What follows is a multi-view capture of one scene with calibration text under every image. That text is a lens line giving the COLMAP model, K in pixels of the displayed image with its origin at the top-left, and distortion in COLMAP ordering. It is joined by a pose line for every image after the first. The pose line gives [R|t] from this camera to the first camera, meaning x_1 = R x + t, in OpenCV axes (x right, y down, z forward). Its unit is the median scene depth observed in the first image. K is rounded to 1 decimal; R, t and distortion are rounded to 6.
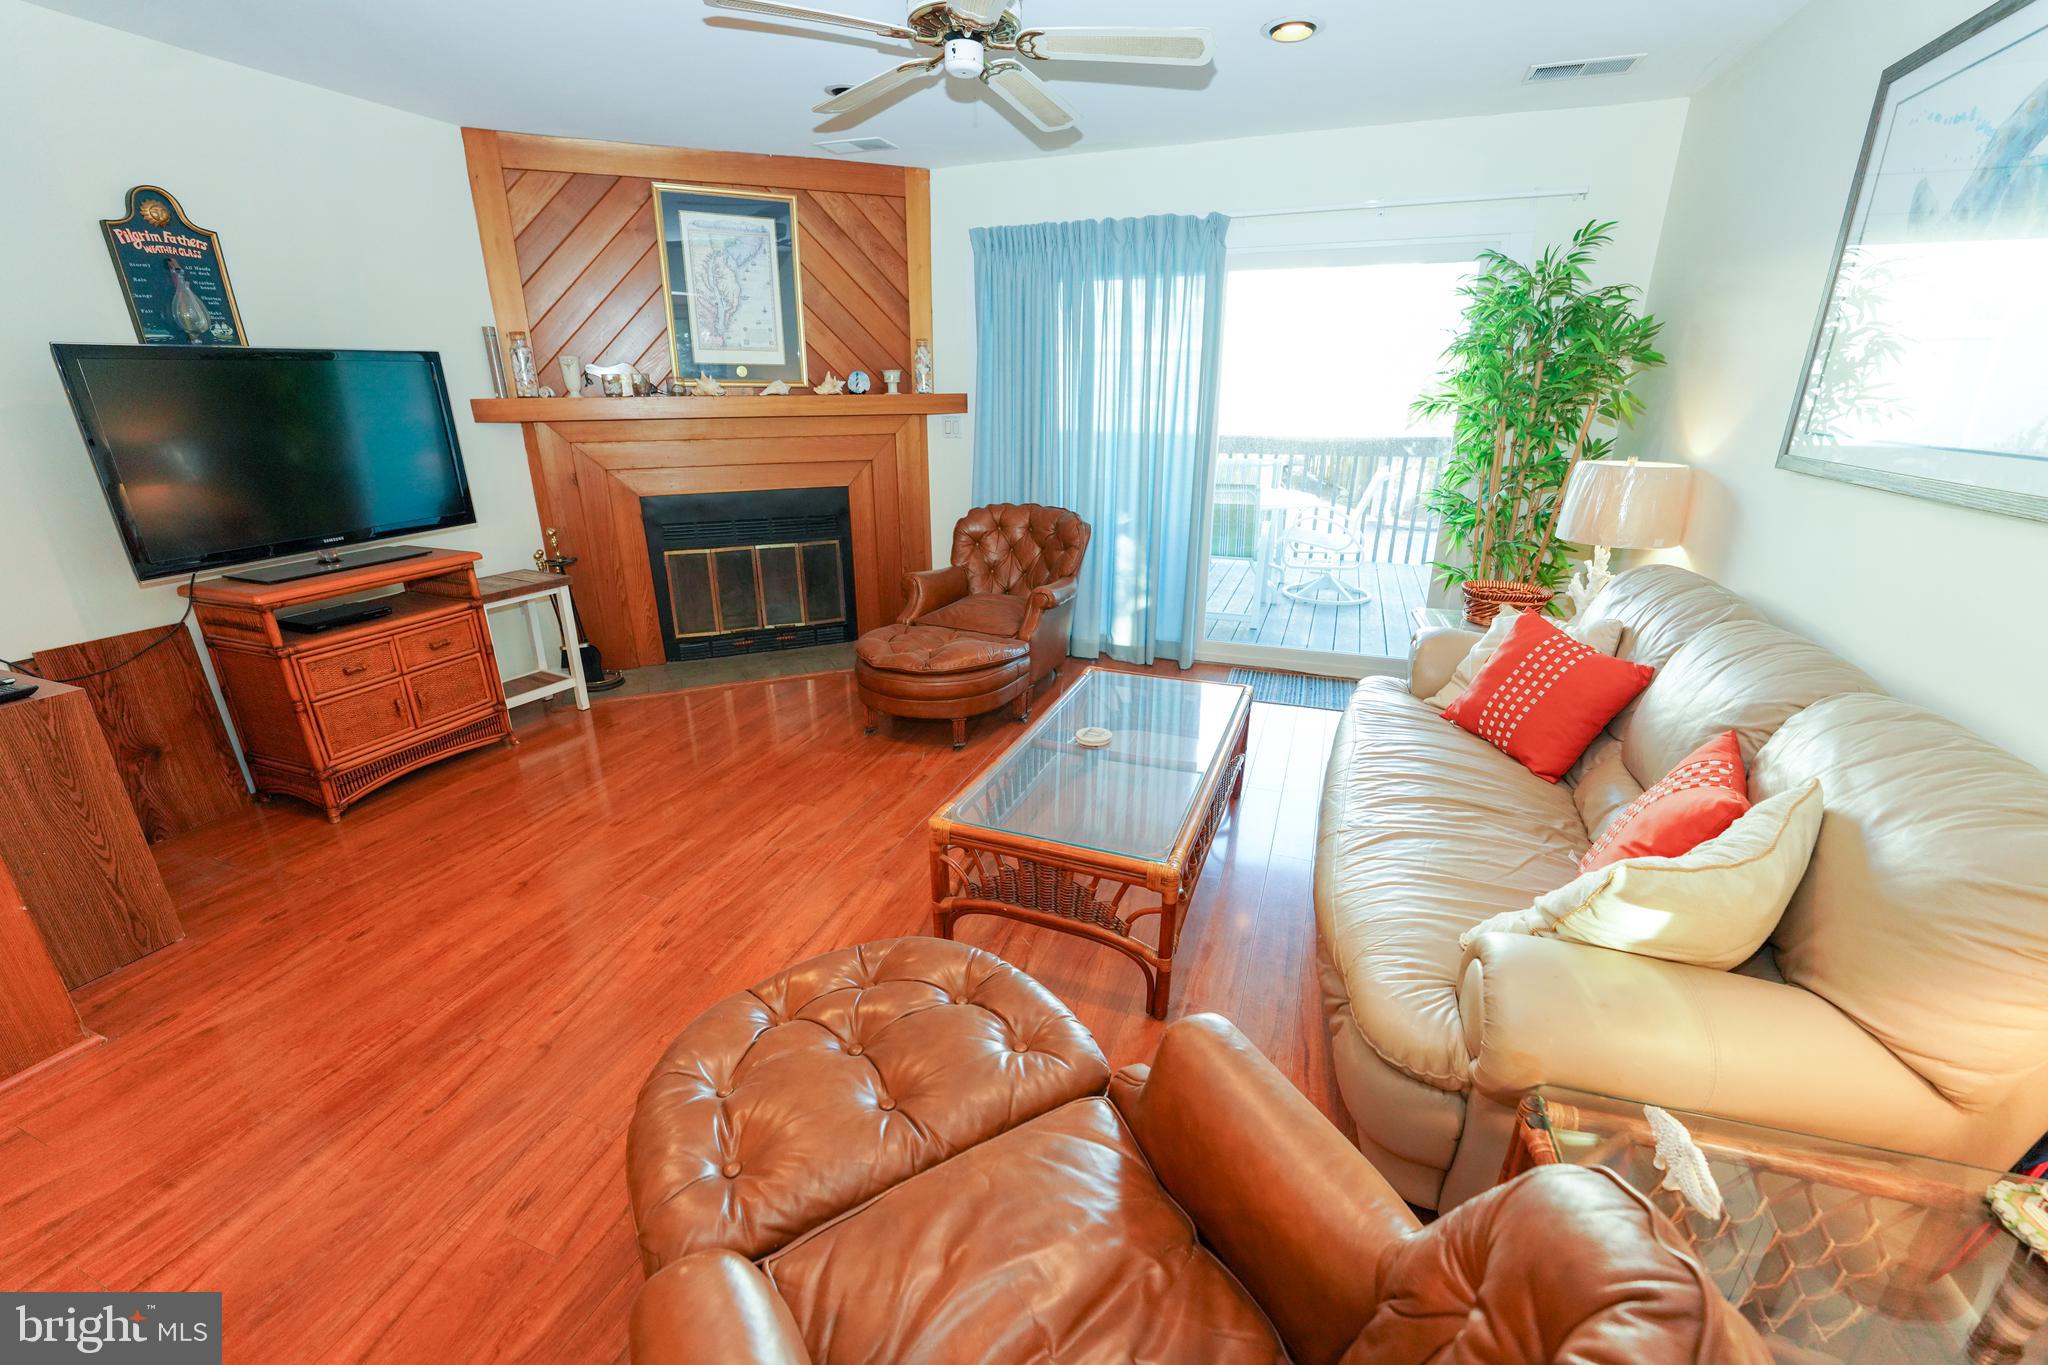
lens RADIAL K [[825.7, 0, 1023.2], [0, 825.7, 686.2], [0, 0, 1]] dist [-0.024722, 0.002322]
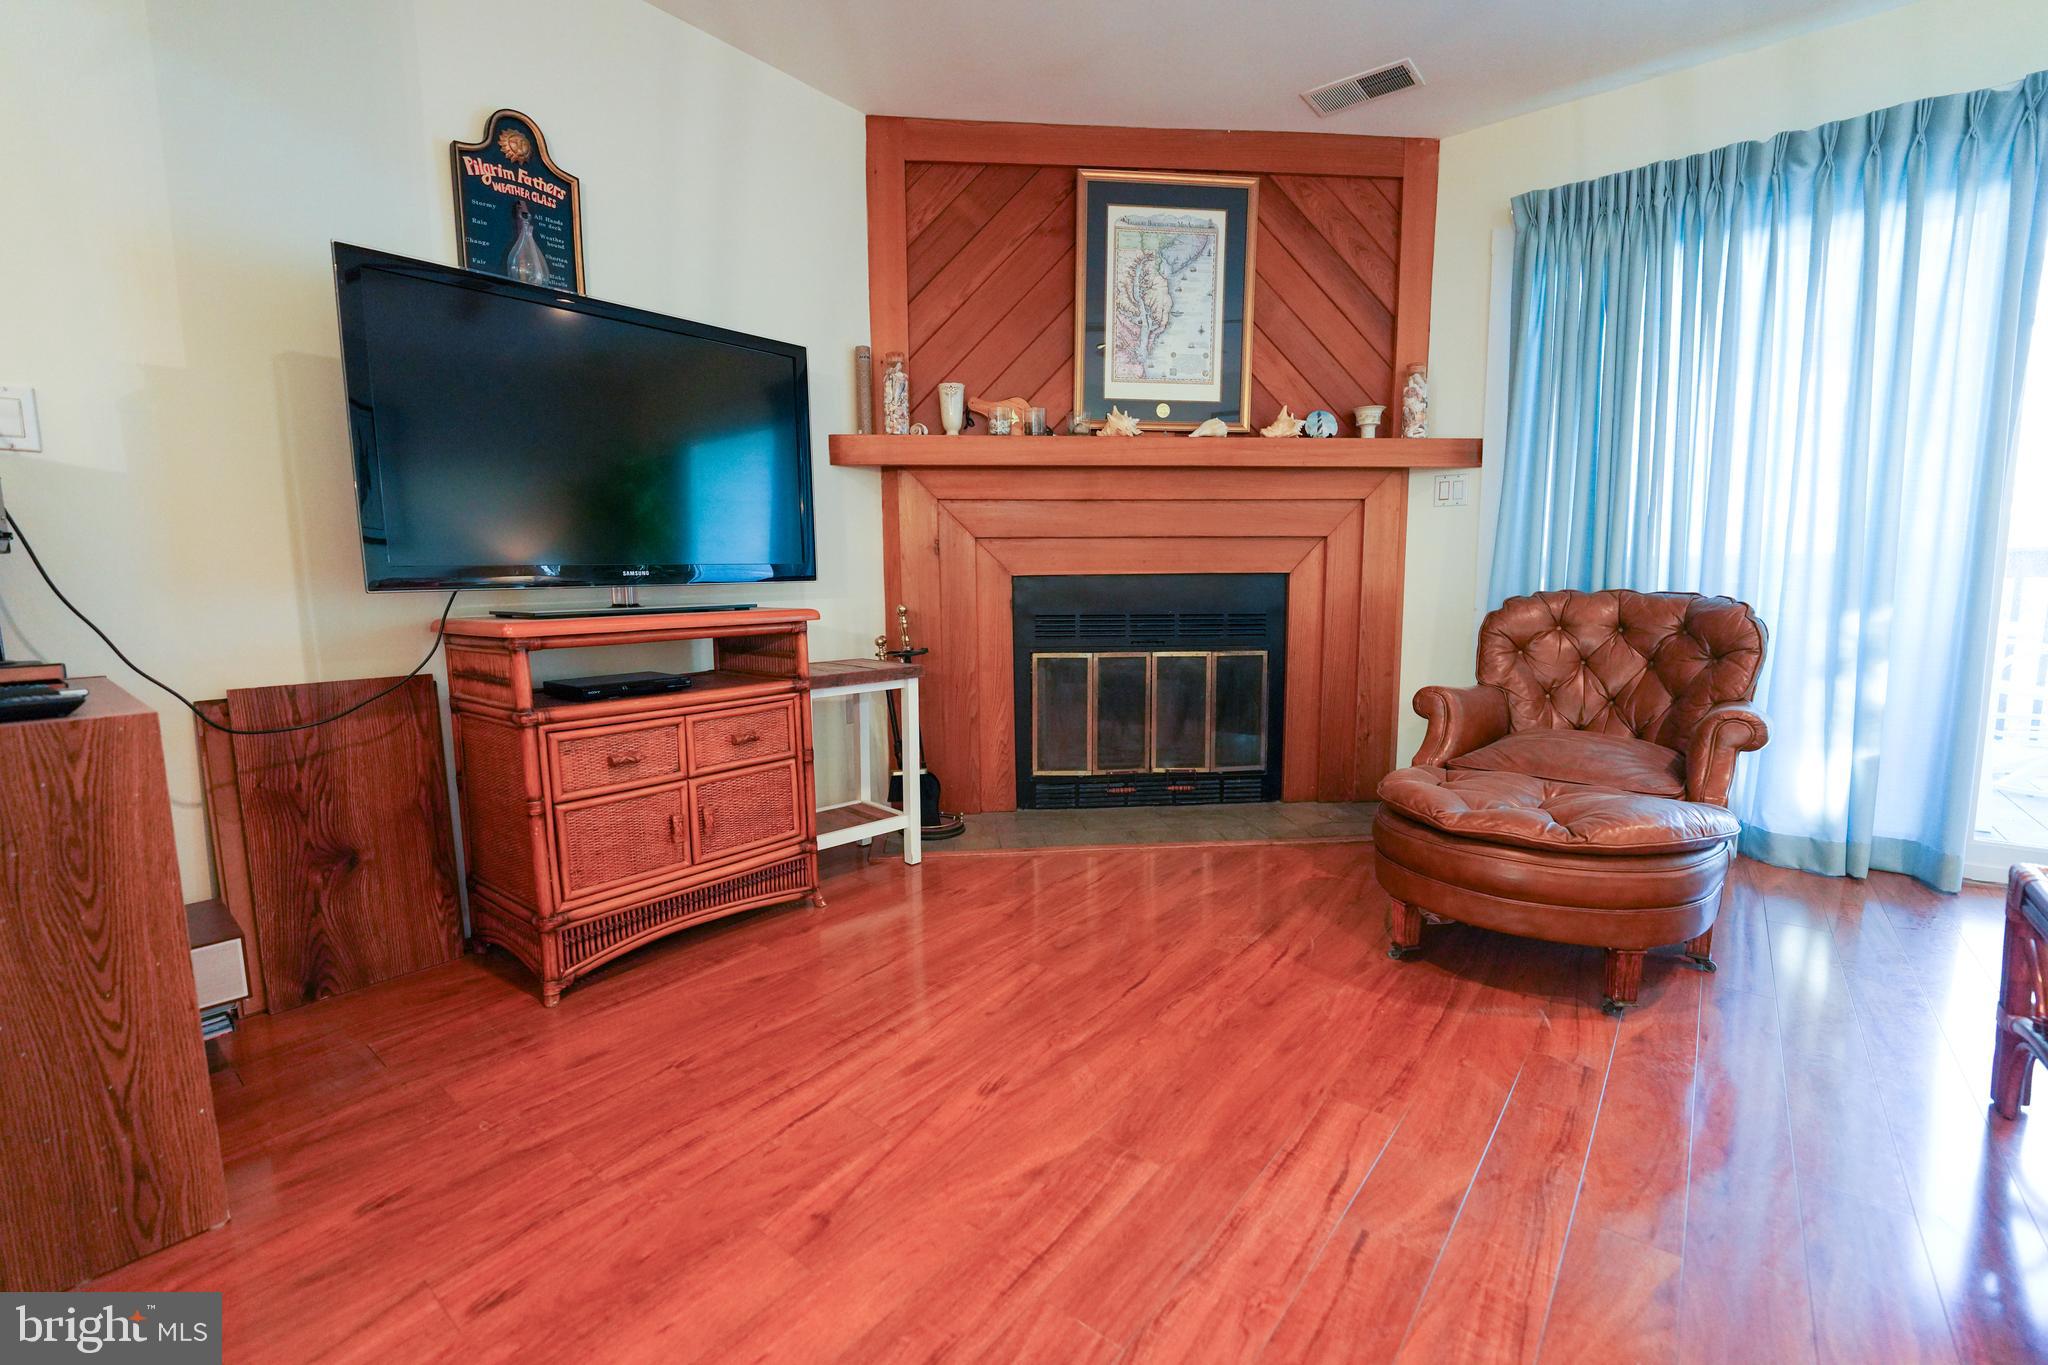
lens RADIAL K [[864.6, 0, 1017.2], [0, 864.6, 686.4], [0, 0, 1]] dist [-0.023911, -0.000076]
pose [[0.948898, 0.030059, -0.314148, -0.260815], [-0.098334, 0.974057, -0.203821, 0.025013], [0.299872, 0.224297, 0.927237, 0.370405]]
